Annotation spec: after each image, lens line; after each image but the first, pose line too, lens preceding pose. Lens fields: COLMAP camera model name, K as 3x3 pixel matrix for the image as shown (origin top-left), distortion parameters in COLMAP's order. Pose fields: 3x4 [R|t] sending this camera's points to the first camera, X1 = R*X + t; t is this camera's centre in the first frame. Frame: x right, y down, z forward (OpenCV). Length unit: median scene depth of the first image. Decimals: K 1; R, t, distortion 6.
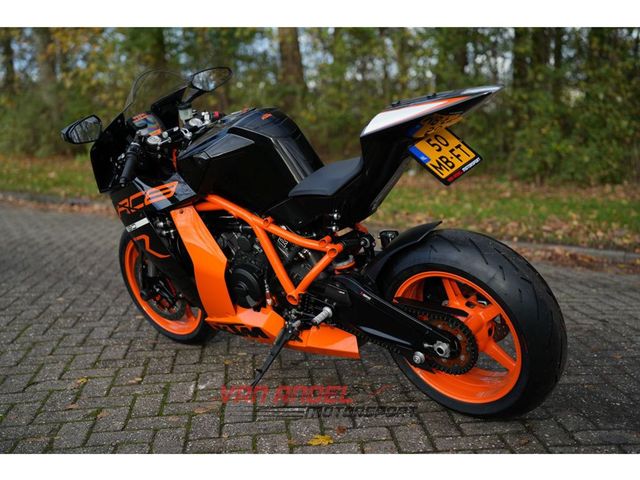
lens RADIAL K [[889.7, 0, 322.1], [0, 889.7, 243.2], [0, 0, 1]] dist [-0.102811, 1.100625]
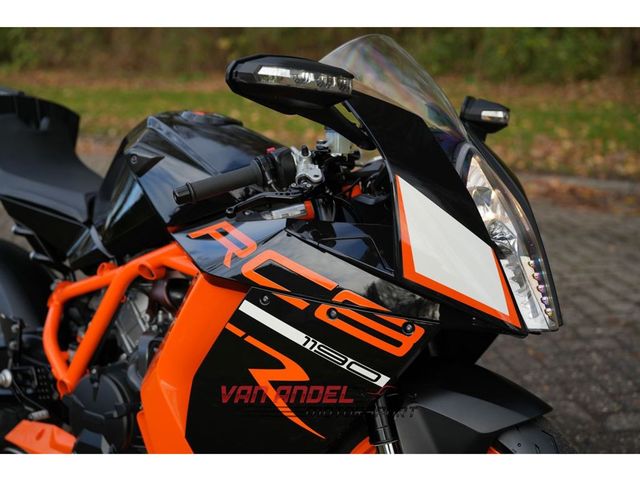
lens RADIAL K [[889.7, 0, 322.1], [0, 889.7, 243.2], [0, 0, 1]] dist [-0.102811, 1.100625]
pose [[0.997495, -0.054162, 0.045494, -0.013335], [0.048029, 0.990803, 0.126502, -0.111840], [-0.051927, -0.124000, 0.990923, 0.268267]]
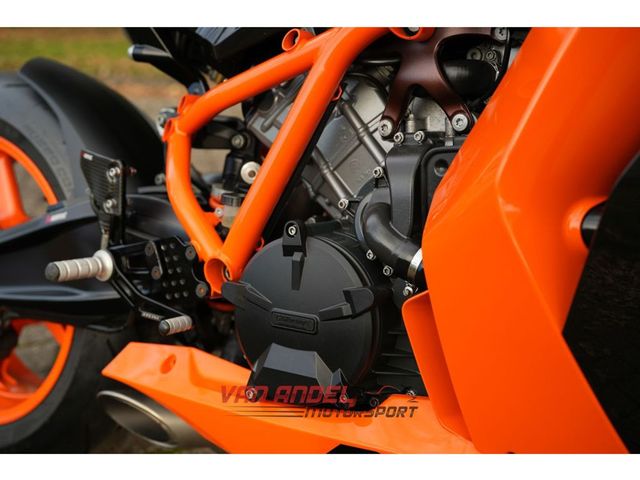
lens RADIAL K [[889.7, 0, 322.1], [0, 889.7, 243.2], [0, 0, 1]] dist [-0.102811, 1.100625]
pose [[0.993240, -0.082151, 0.082006, -0.153866], [0.069283, 0.986406, 0.149007, -0.002829], [-0.093133, -0.142318, 0.985430, 0.545519]]
